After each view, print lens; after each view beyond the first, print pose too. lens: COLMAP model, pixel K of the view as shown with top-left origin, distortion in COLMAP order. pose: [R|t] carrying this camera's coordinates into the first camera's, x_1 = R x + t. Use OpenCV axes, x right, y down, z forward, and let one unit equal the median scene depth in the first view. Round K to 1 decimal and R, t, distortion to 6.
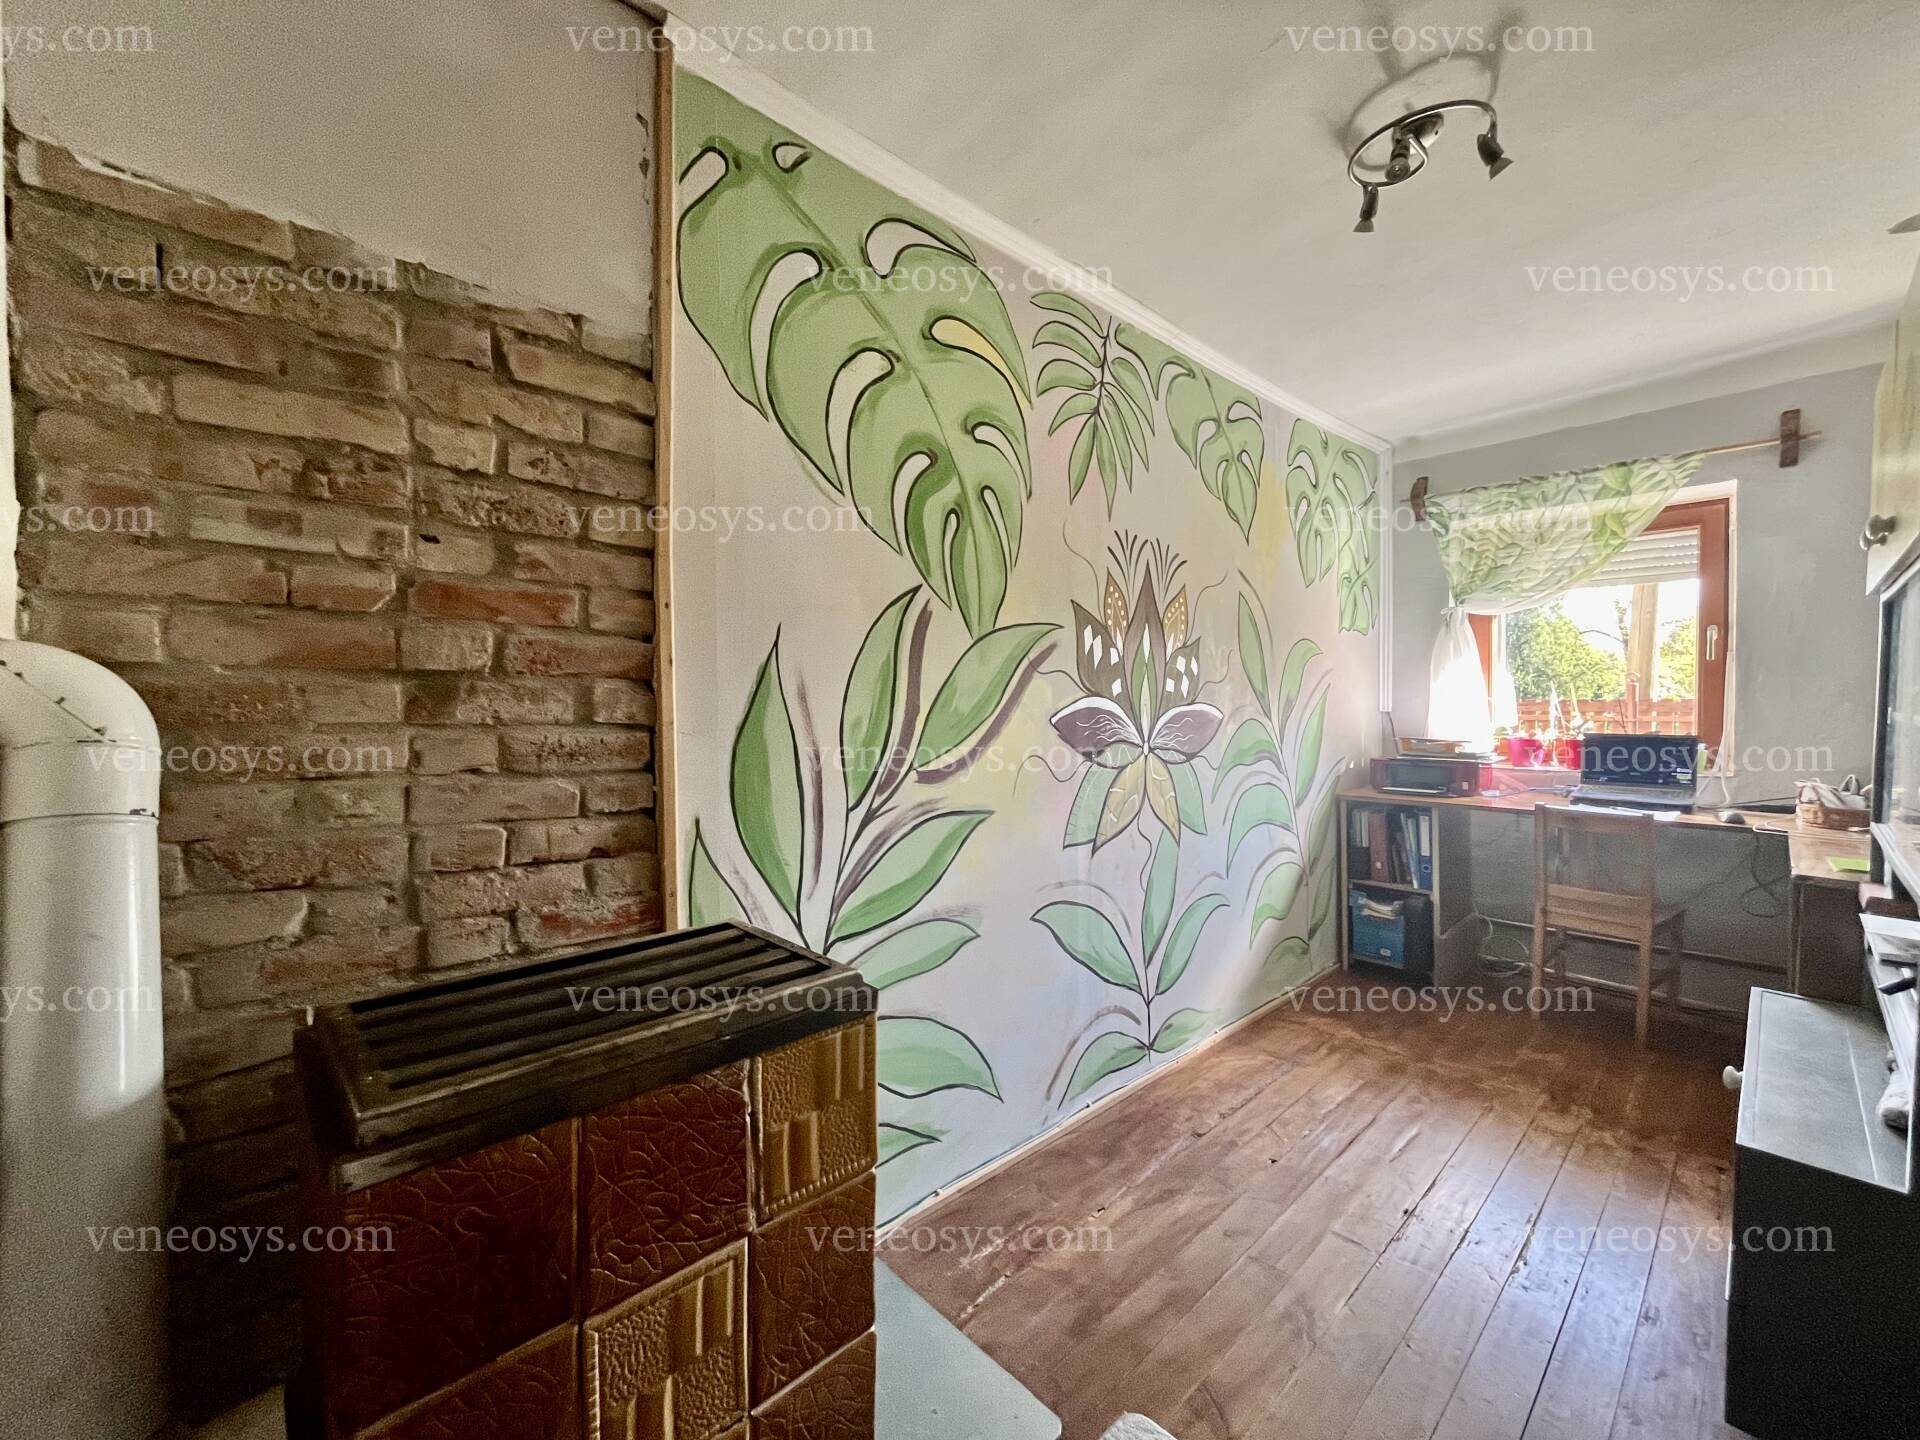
lens RADIAL K [[772.6, 0, 960.0], [0, 772.6, 720.0], [0, 0, 1]] dist [-0.005336, 0.000193]
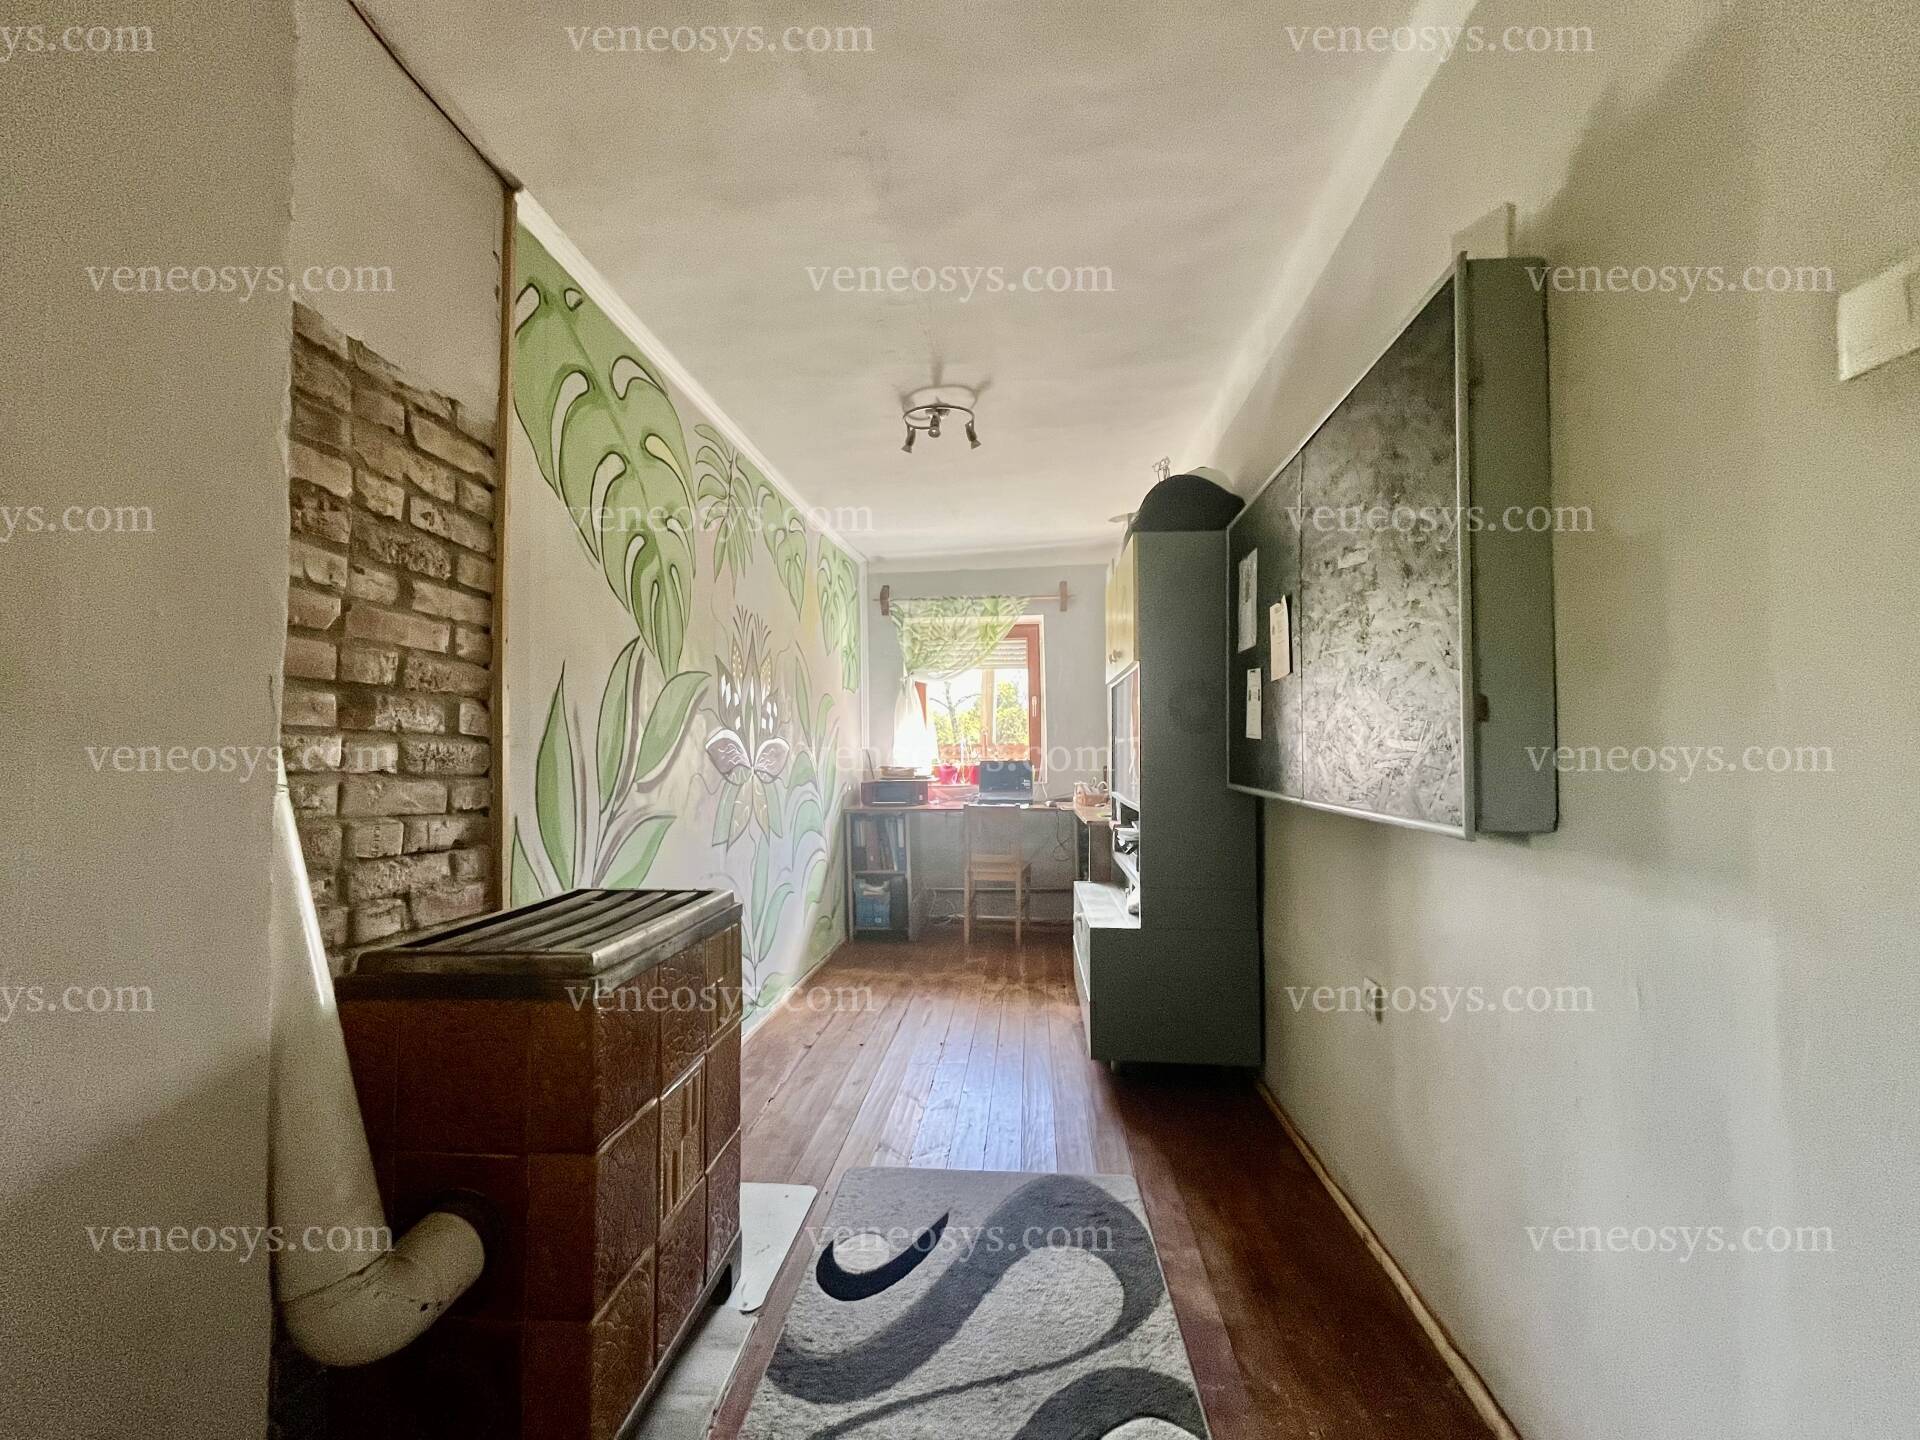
lens RADIAL K [[772.6, 0, 960.0], [0, 772.6, 720.0], [0, 0, 1]] dist [-0.005336, 0.000193]
pose [[0.746769, 0.021404, 0.664739, -0.544906], [0.026188, 0.997761, -0.061547, 0.059815], [-0.664568, 0.063370, 0.744536, -0.319694]]
